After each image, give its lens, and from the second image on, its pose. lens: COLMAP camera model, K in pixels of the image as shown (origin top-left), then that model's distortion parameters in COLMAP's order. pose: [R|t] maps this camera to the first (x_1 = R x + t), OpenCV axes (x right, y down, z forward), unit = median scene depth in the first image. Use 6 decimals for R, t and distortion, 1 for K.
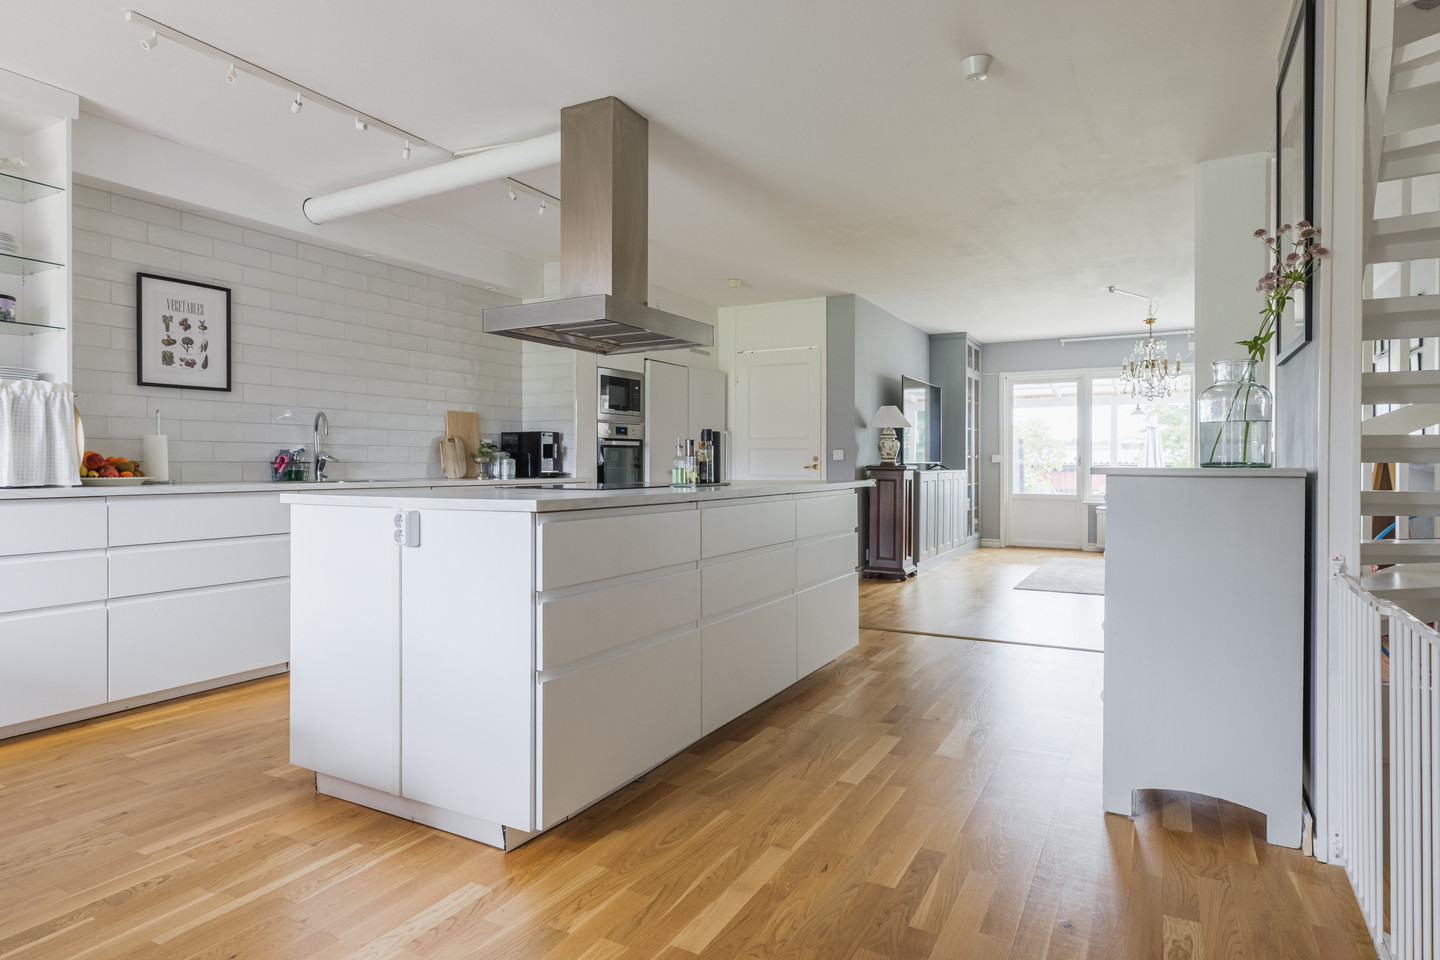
lens RADIAL K [[809.6, 0, 710.8], [0, 809.6, 464.3], [0, 0, 1]] dist [0.009109, -0.002734]
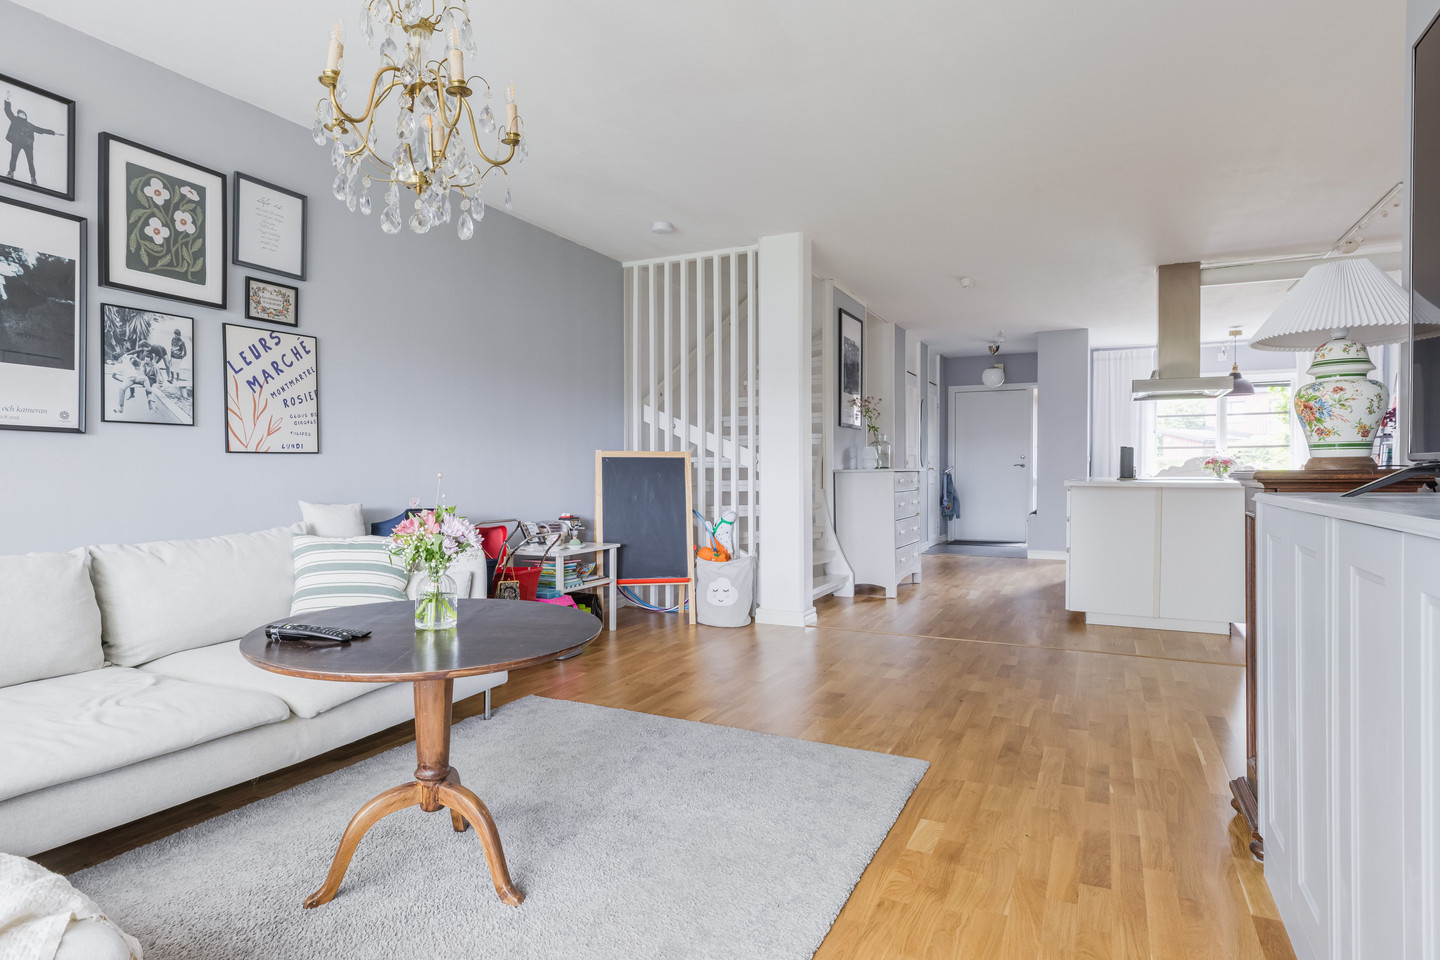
lens RADIAL K [[809.6, 0, 711.4], [0, 809.6, 483.4], [0, 0, 1]] dist [0.009109, -0.002734]
pose [[-0.998405, 0.003927, -0.056323, 0.668483], [0.002943, 0.999842, 0.017544, 0.001091], [0.056383, 0.017351, -0.998258, 1.851667]]
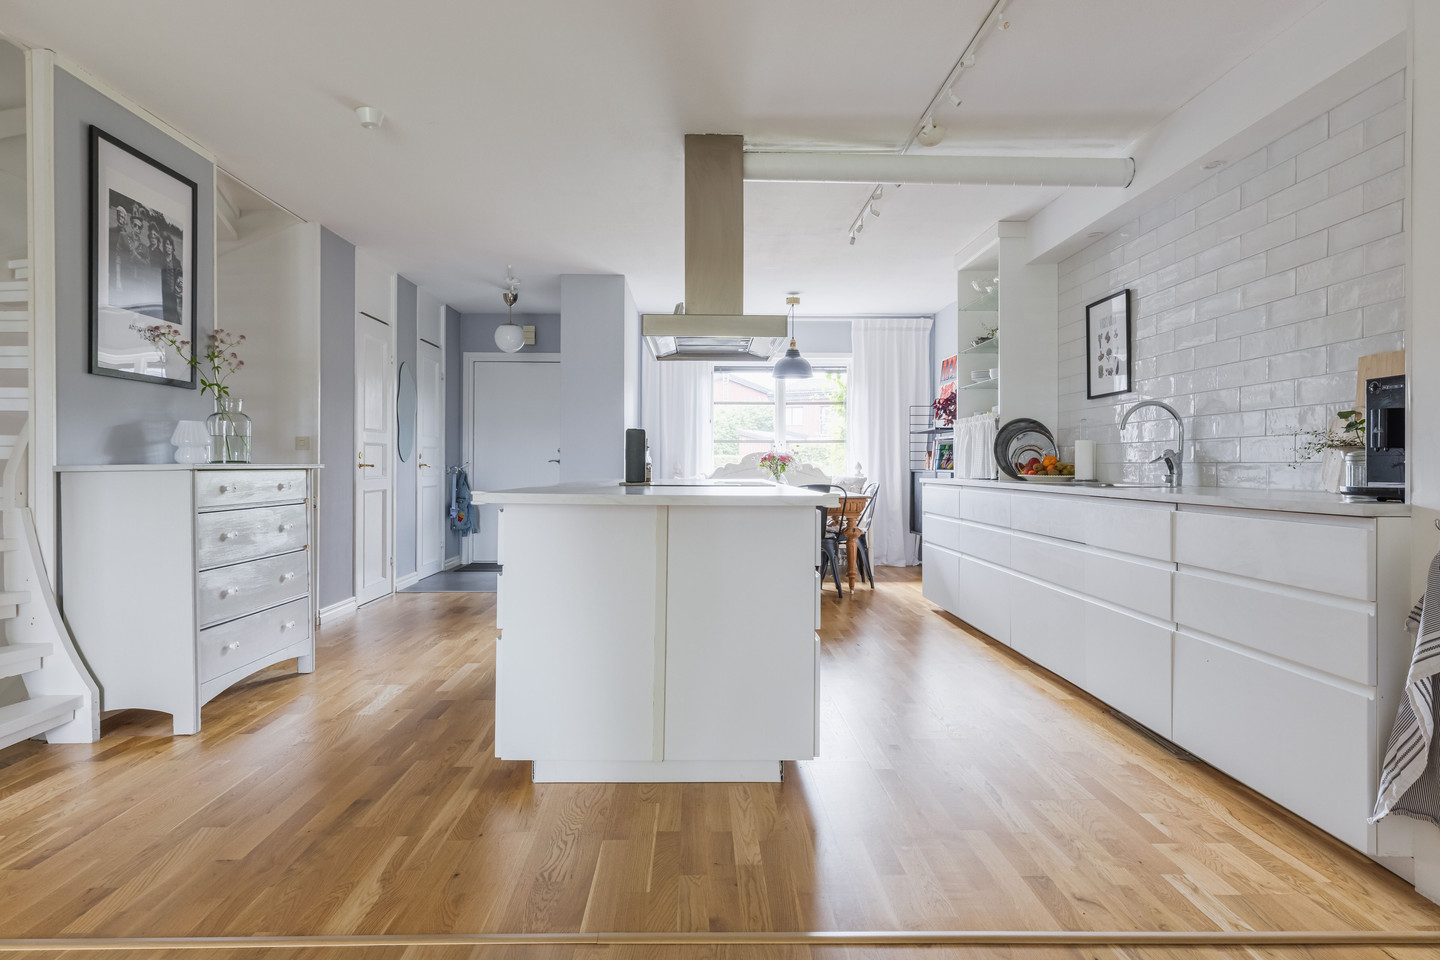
lens RADIAL K [[809.6, 0, 716.4], [0, 809.6, 465.7], [0, 0, 1]] dist [0.009109, -0.002734]
pose [[-0.861978, -0.002979, -0.506938, 0.285081], [-0.002983, 0.999995, -0.000804, 0.002131], [0.506938, 0.000819, -0.861982, 1.331163]]
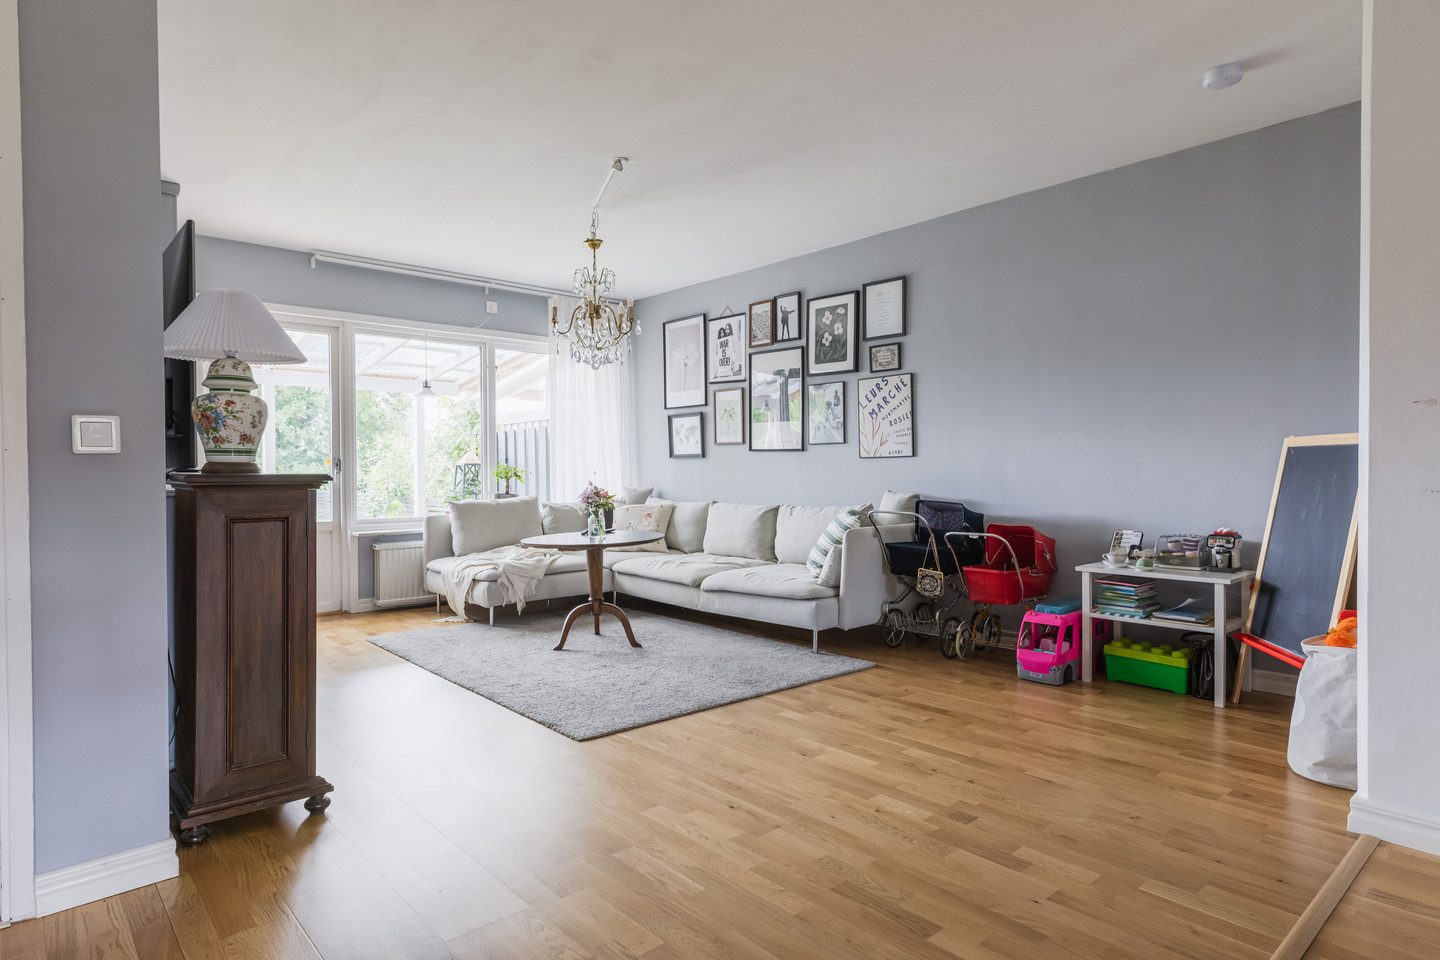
lens RADIAL K [[809.6, 0, 718.5], [0, 809.6, 482.5], [0, 0, 1]] dist [0.009109, -0.002734]
pose [[0.331314, -0.015954, 0.943386, -0.041920], [0.005435, 0.999873, 0.015000, 0.001852], [-0.943505, 0.000157, 0.331358, 1.009966]]
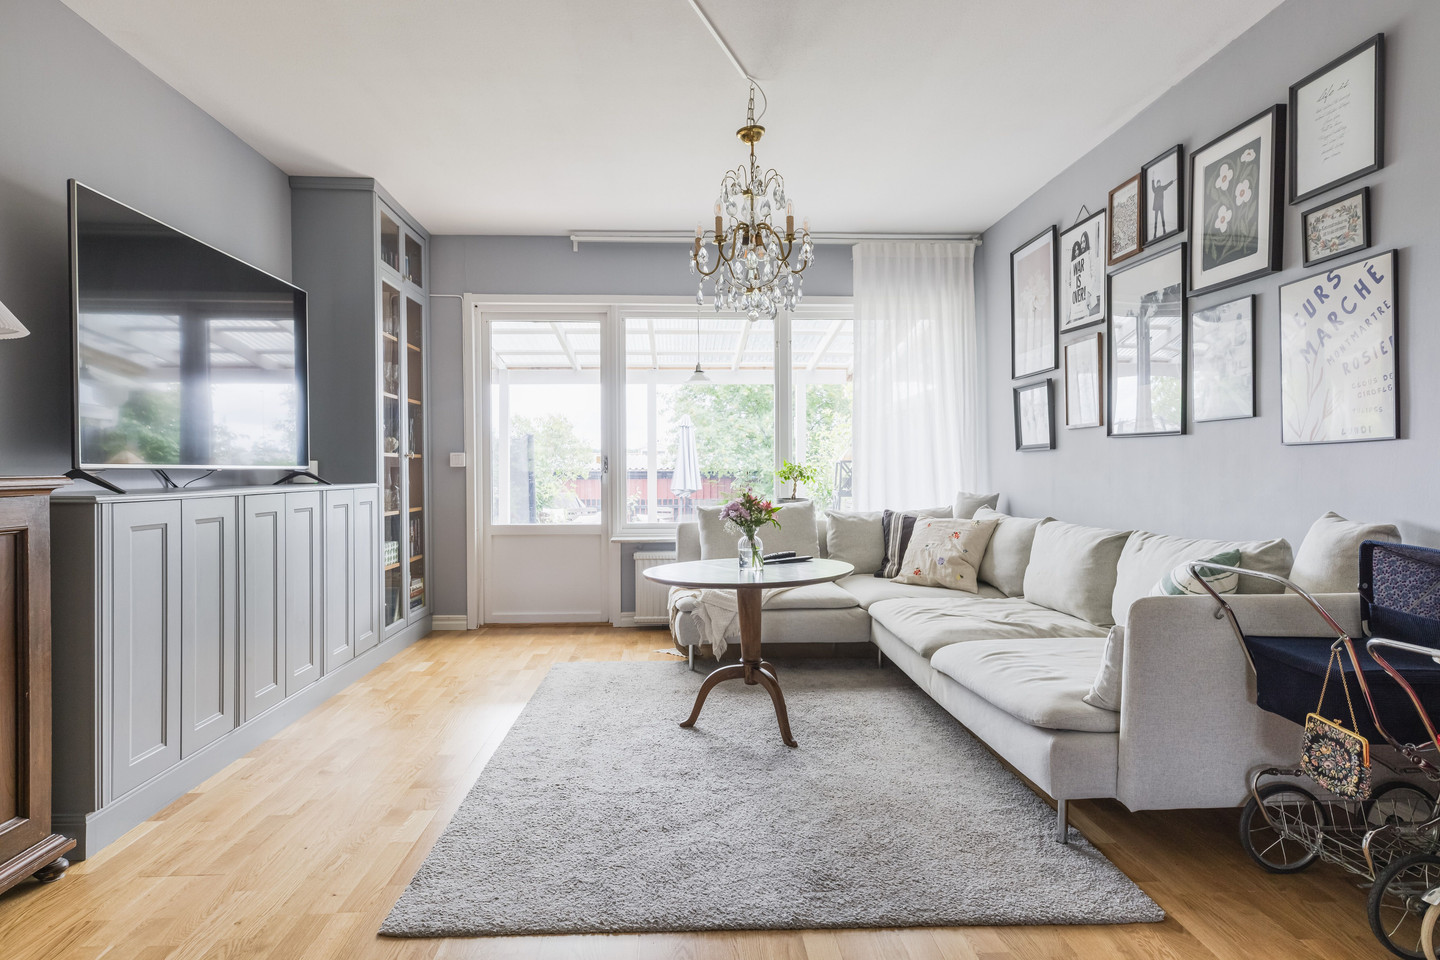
lens RADIAL K [[809.6, 0, 706.8], [0, 809.6, 481.4], [0, 0, 1]] dist [0.009109, -0.002734]
pose [[0.853395, -0.011882, 0.521130, 0.426859], [0.005572, 0.999891, 0.013672, 0.001186], [-0.521235, -0.008763, 0.853368, 0.932589]]
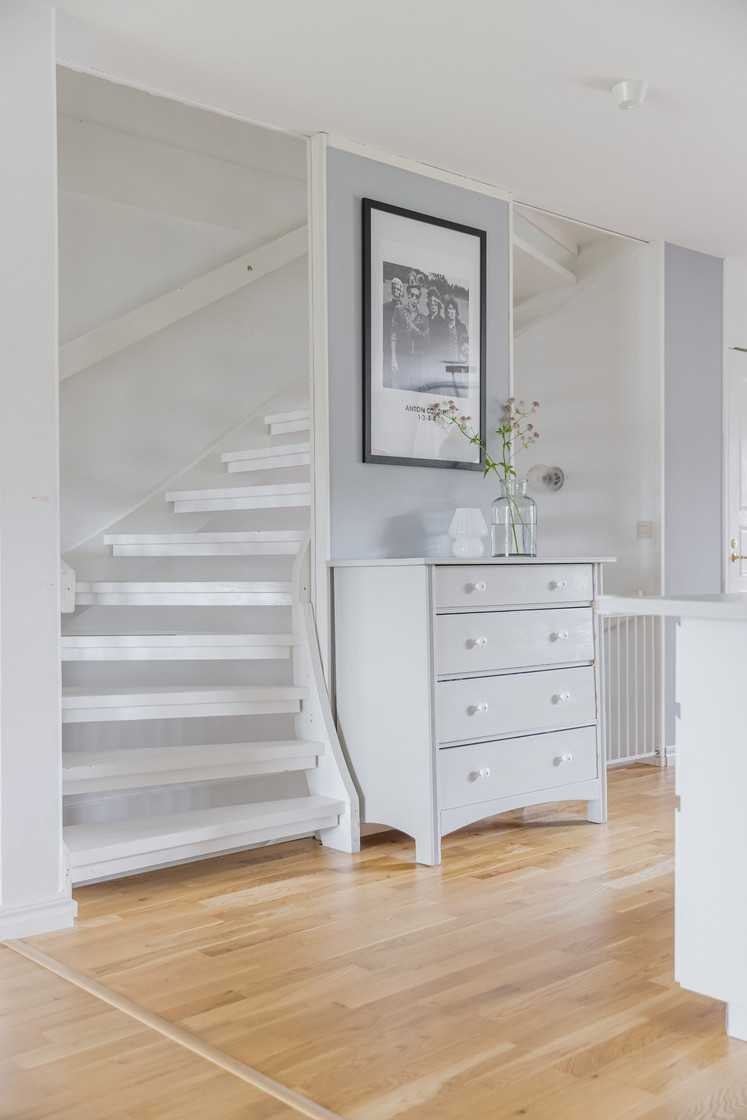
lens RADIAL K [[1152.1, 0, 379.1], [0, 1152.1, 564.4], [0, 0, 1]] dist [0.026532, 0.000000]
pose [[-0.949950, 0.001365, 0.312399, 0.111174], [0.003375, 0.999977, 0.005895, 0.001041], [-0.312383, 0.006654, -0.949933, 1.338729]]
